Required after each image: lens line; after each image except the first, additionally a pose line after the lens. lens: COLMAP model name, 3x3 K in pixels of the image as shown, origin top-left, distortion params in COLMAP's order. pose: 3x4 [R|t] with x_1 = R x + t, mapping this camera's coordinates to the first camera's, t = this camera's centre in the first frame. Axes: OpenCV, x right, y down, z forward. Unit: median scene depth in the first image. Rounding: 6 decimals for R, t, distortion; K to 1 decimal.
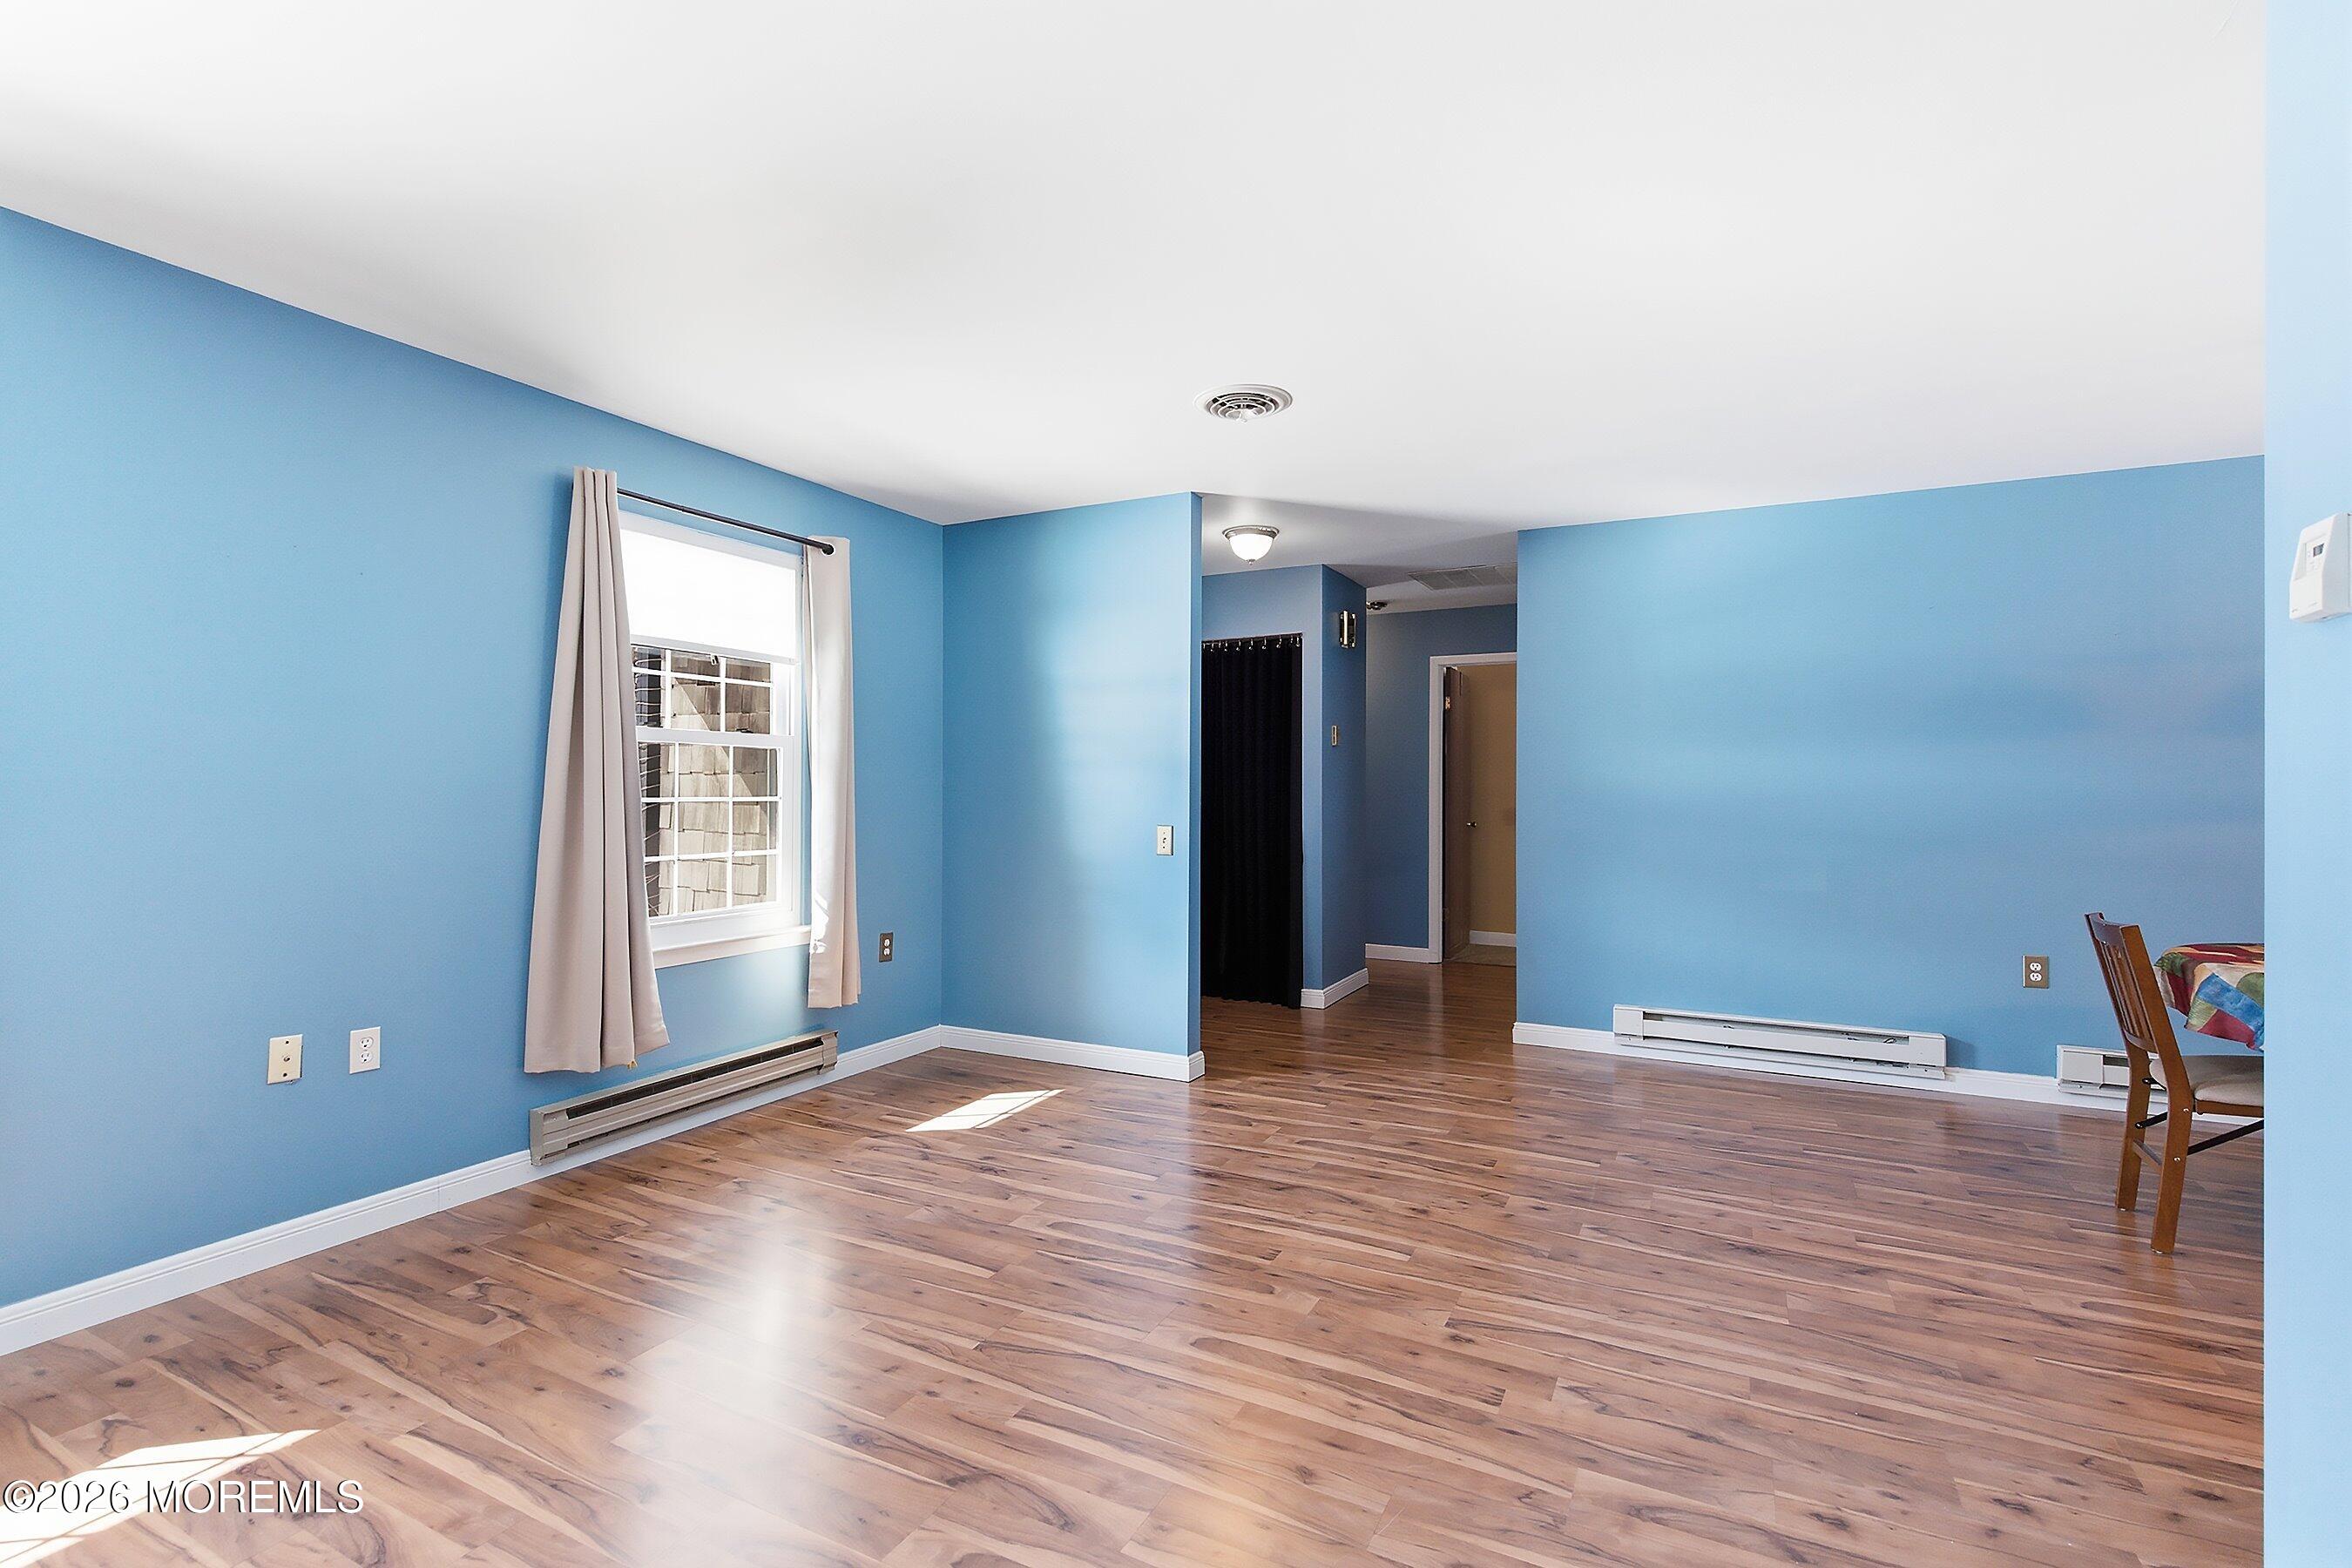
lens RADIAL K [[1070.8, 0, 1158.0], [0, 1070.8, 778.4], [0, 0, 1]] dist [0.005536, -0.002882]
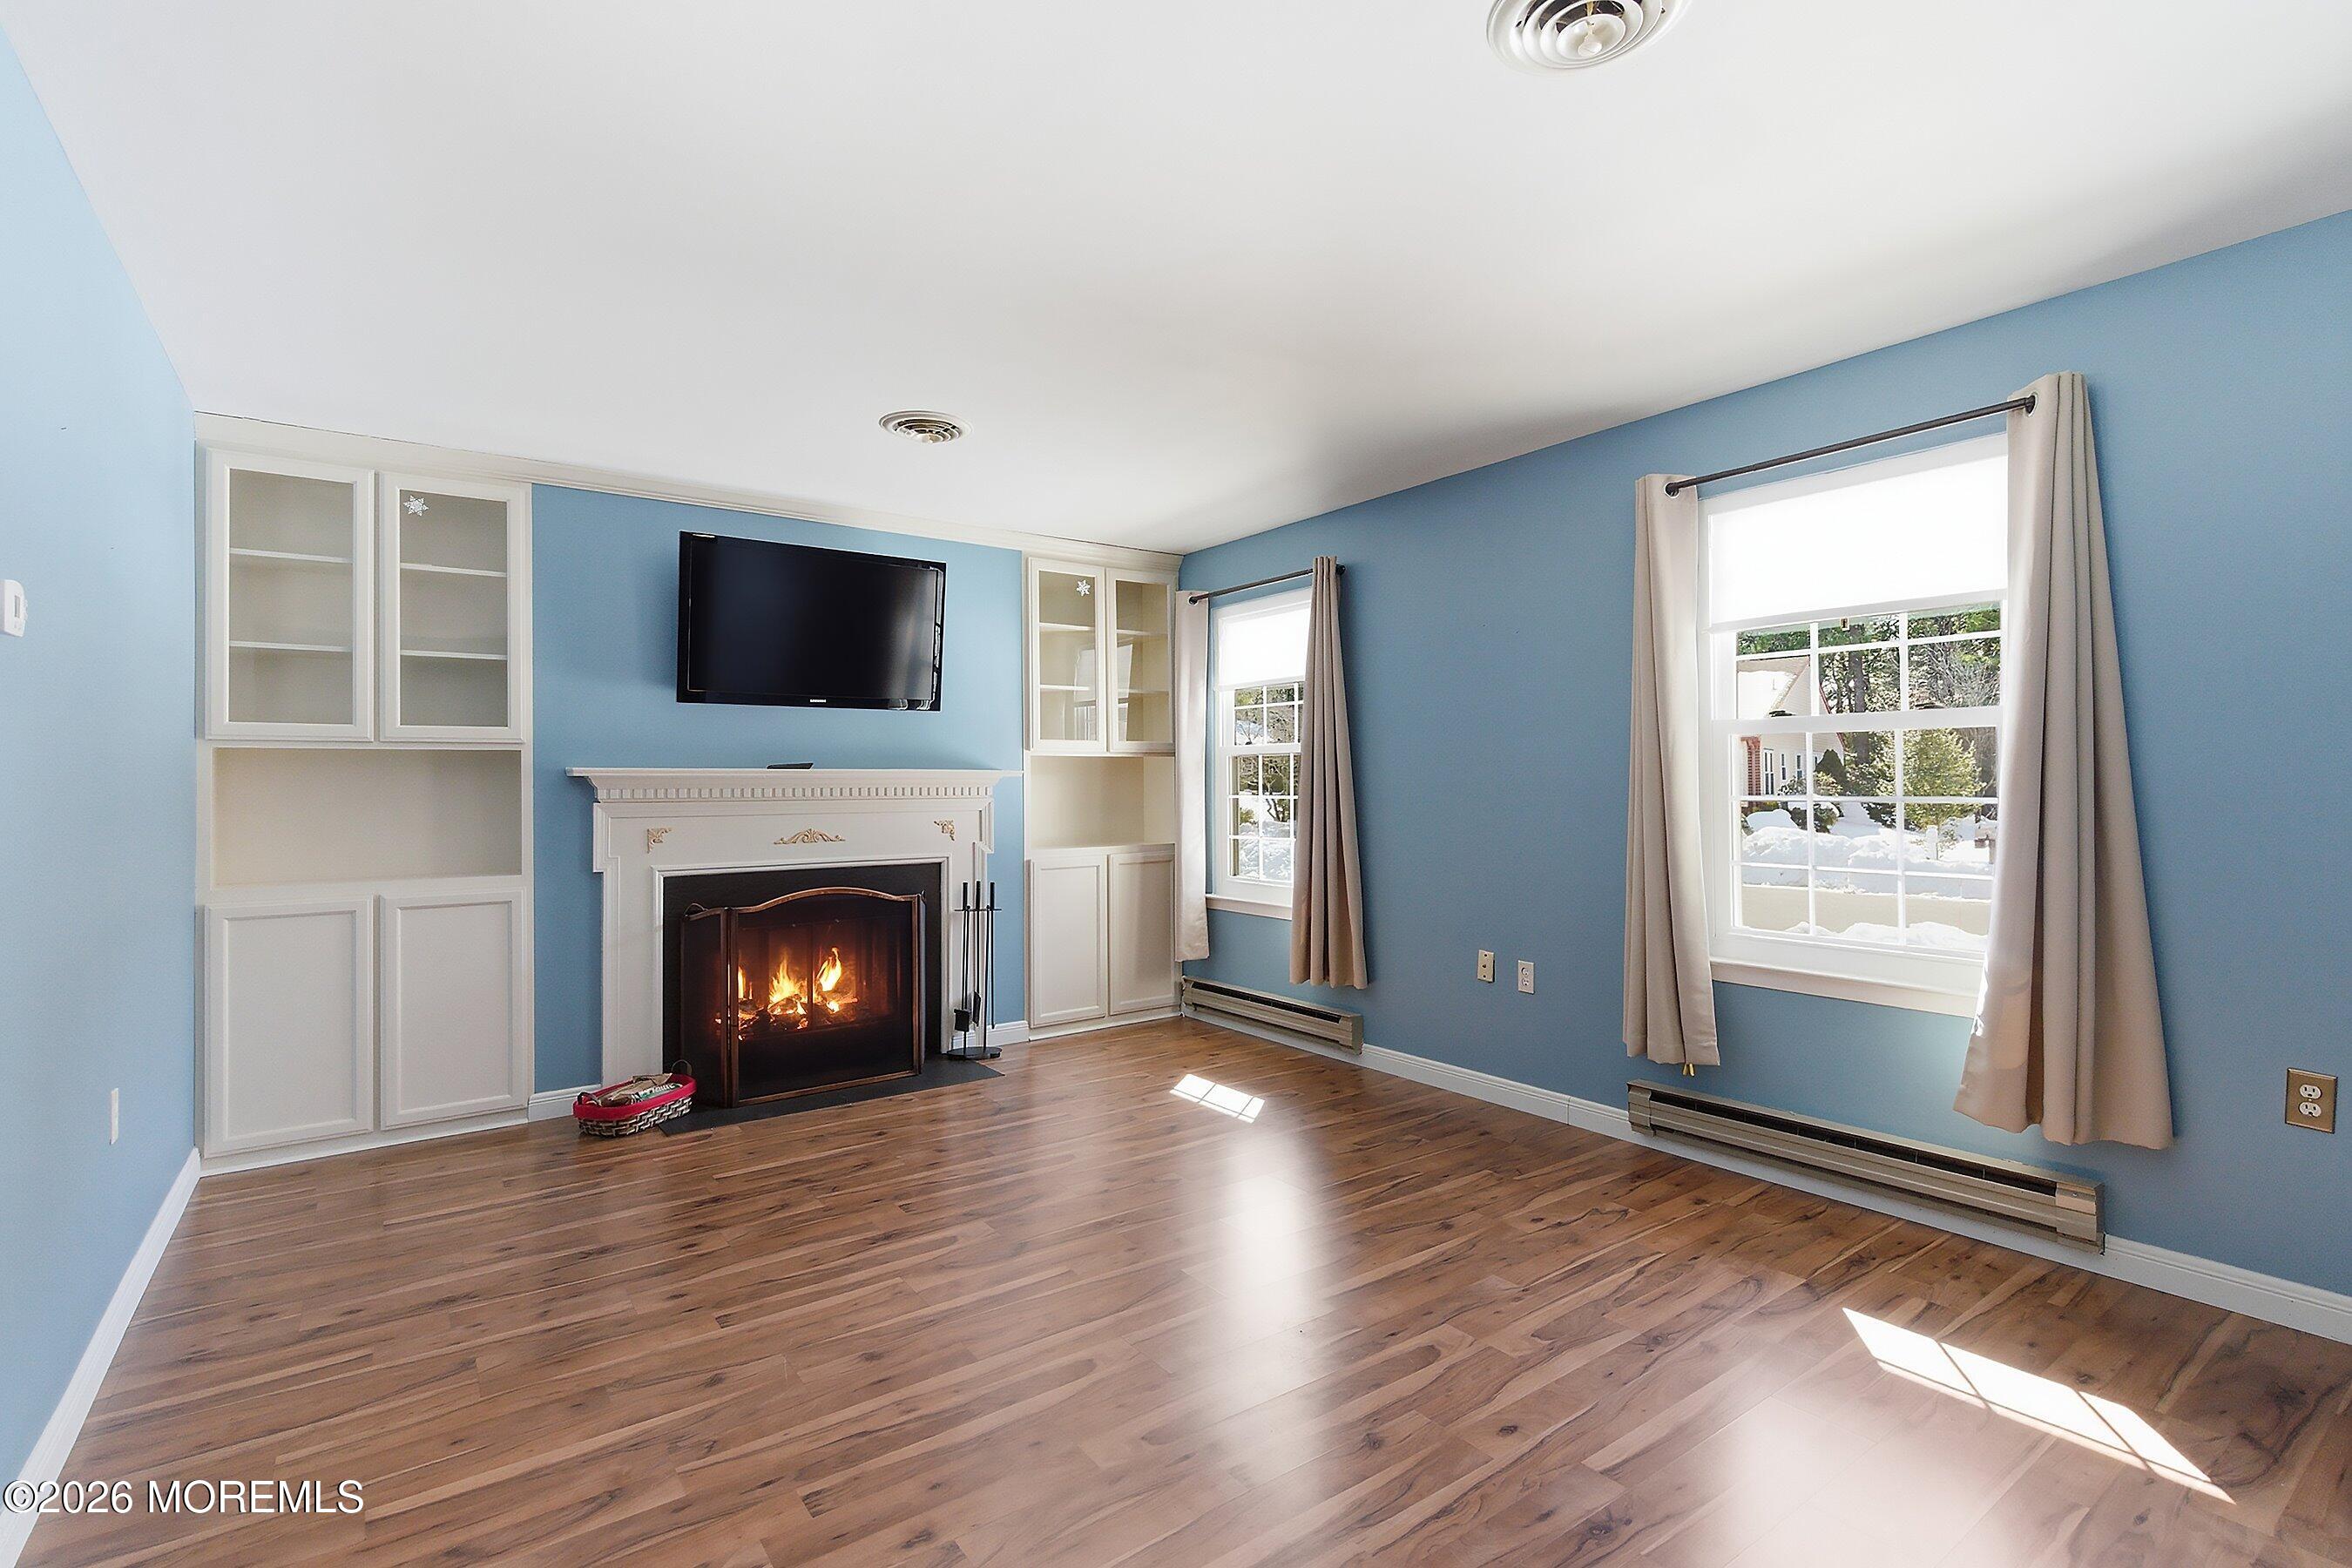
lens RADIAL K [[1070.8, 0, 1161.9], [0, 1070.8, 784.5], [0, 0, 1]] dist [0.005536, -0.002882]
pose [[-0.441938, -0.000581, -0.897045, 0.889037], [0.013421, 0.999884, -0.007260, 0.011946], [0.896945, -0.015248, -0.441879, 1.513695]]
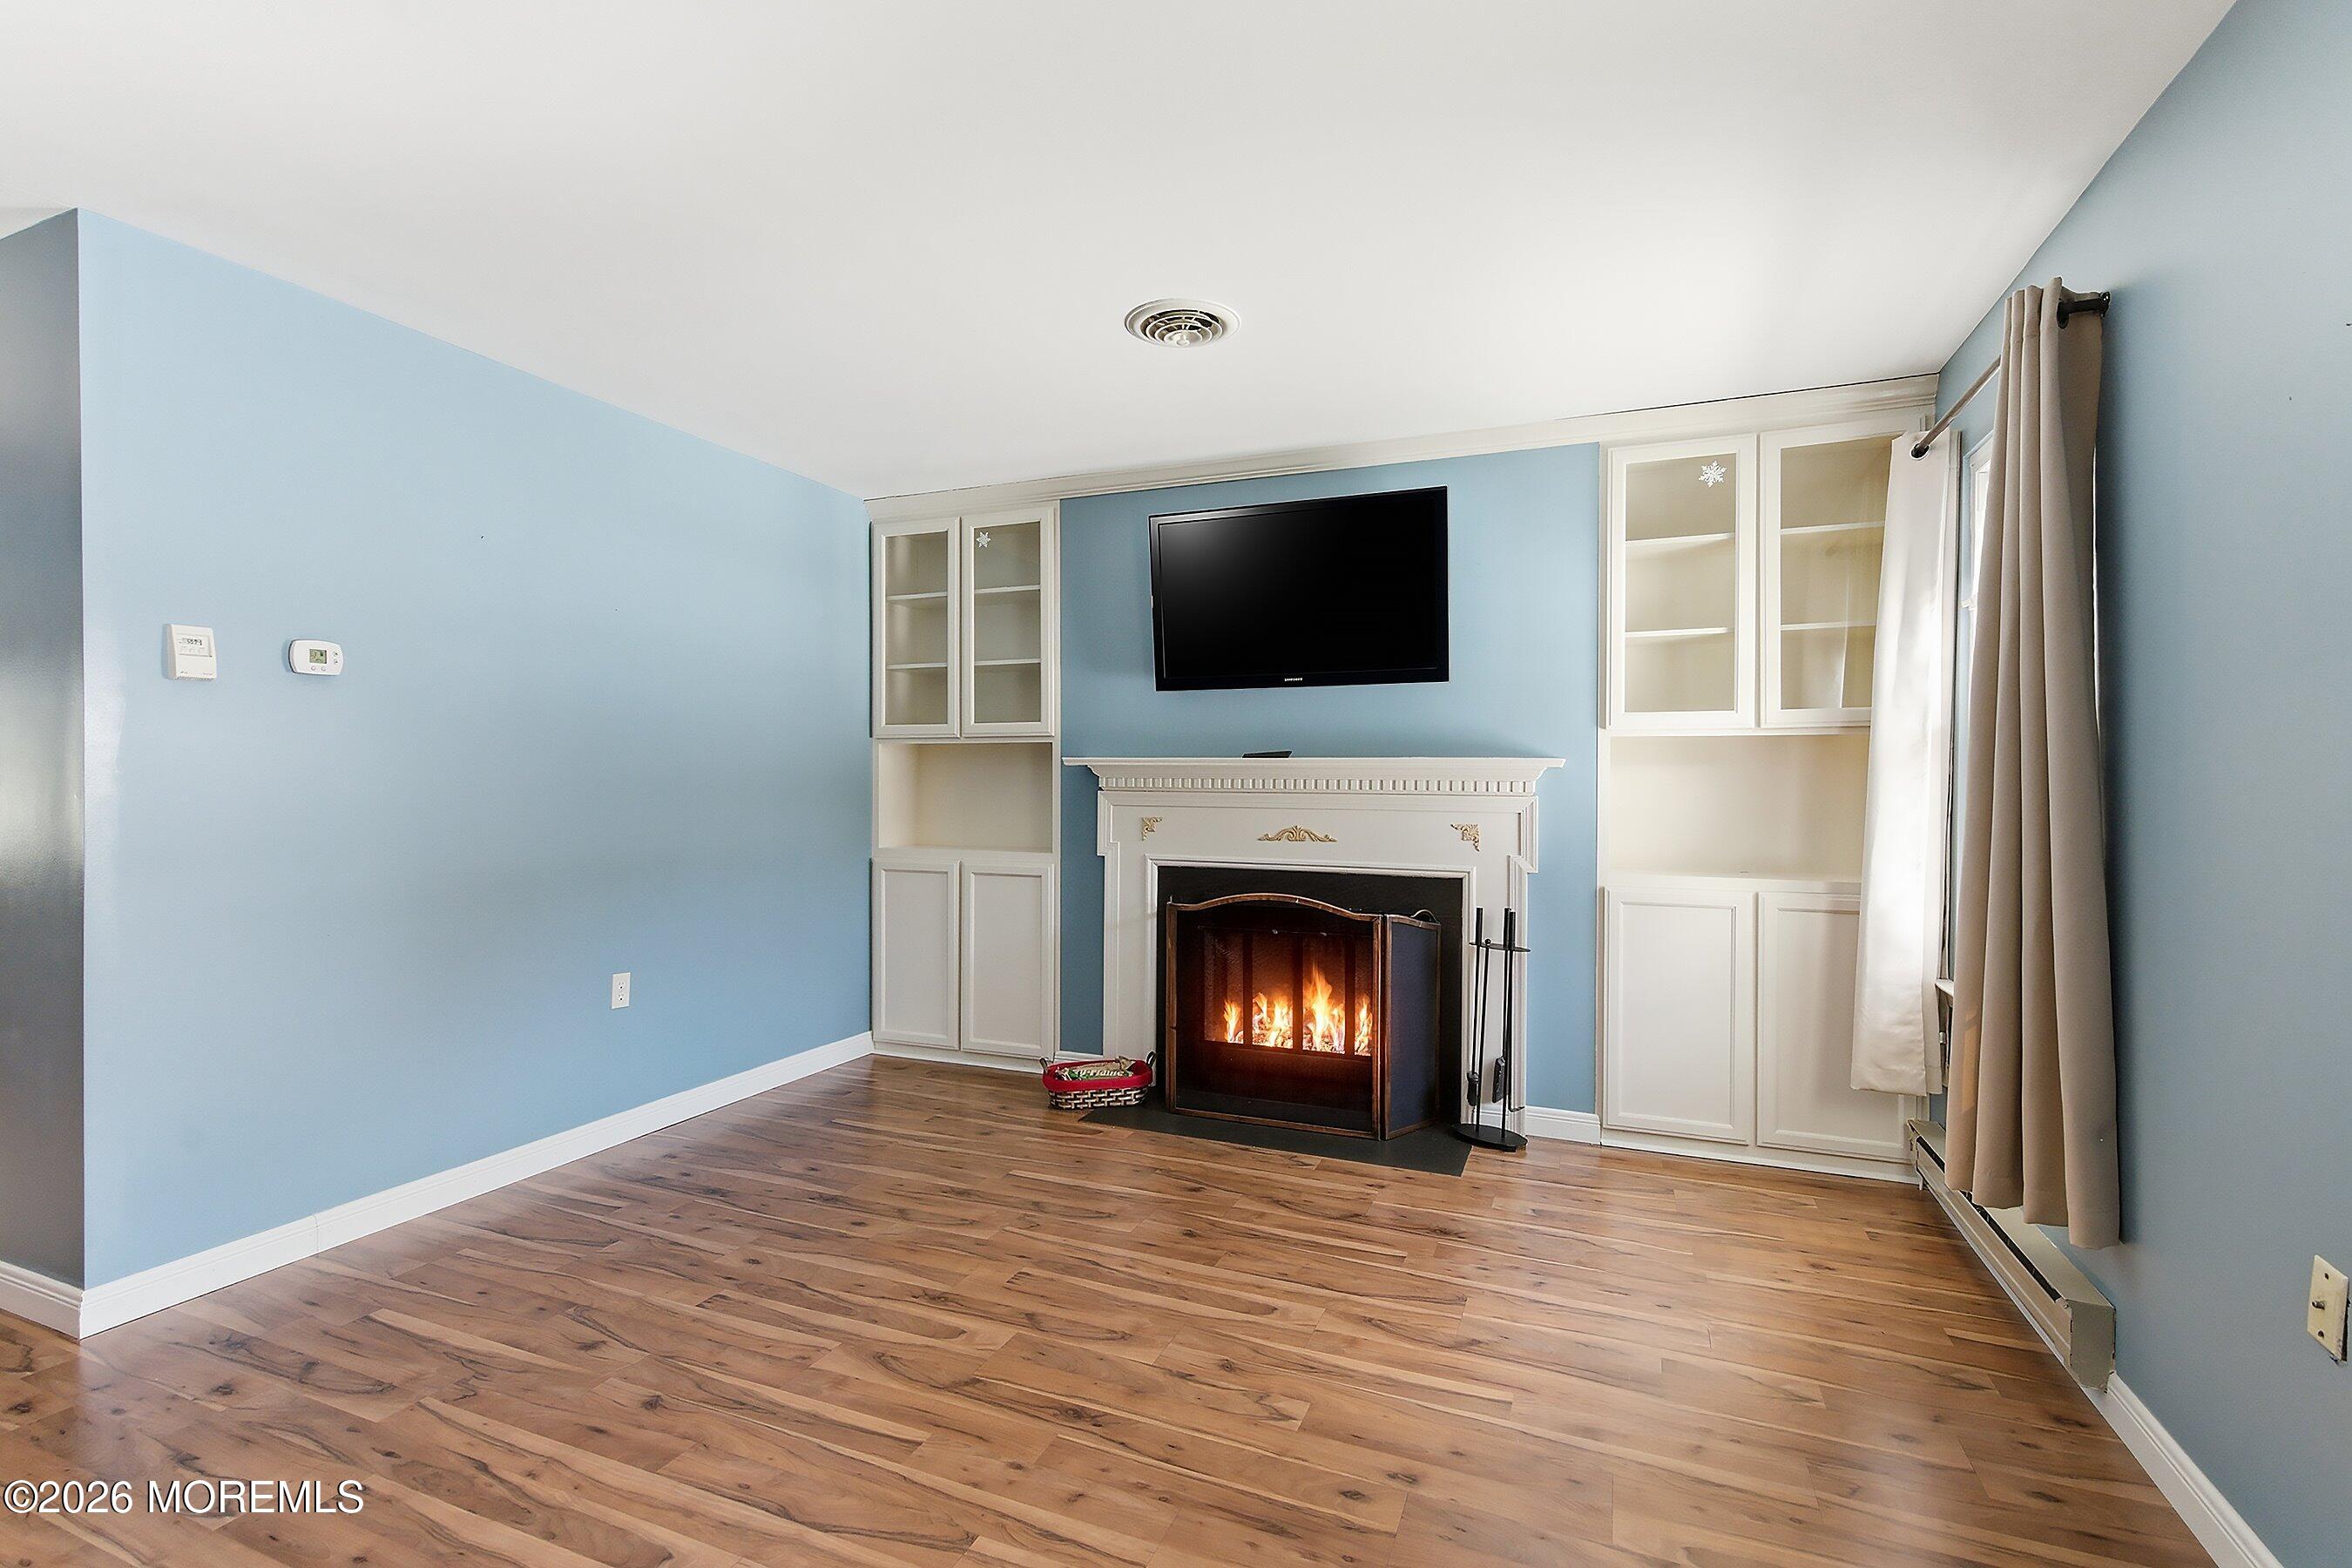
lens RADIAL K [[1070.8, 0, 1177.4], [0, 1070.8, 791.8], [0, 0, 1]] dist [0.005536, -0.002882]
pose [[-0.995076, -0.008163, -0.098775, -0.234018], [-0.008567, 0.999957, 0.003663, 0.011033], [0.098741, 0.004491, -0.995103, 1.763460]]
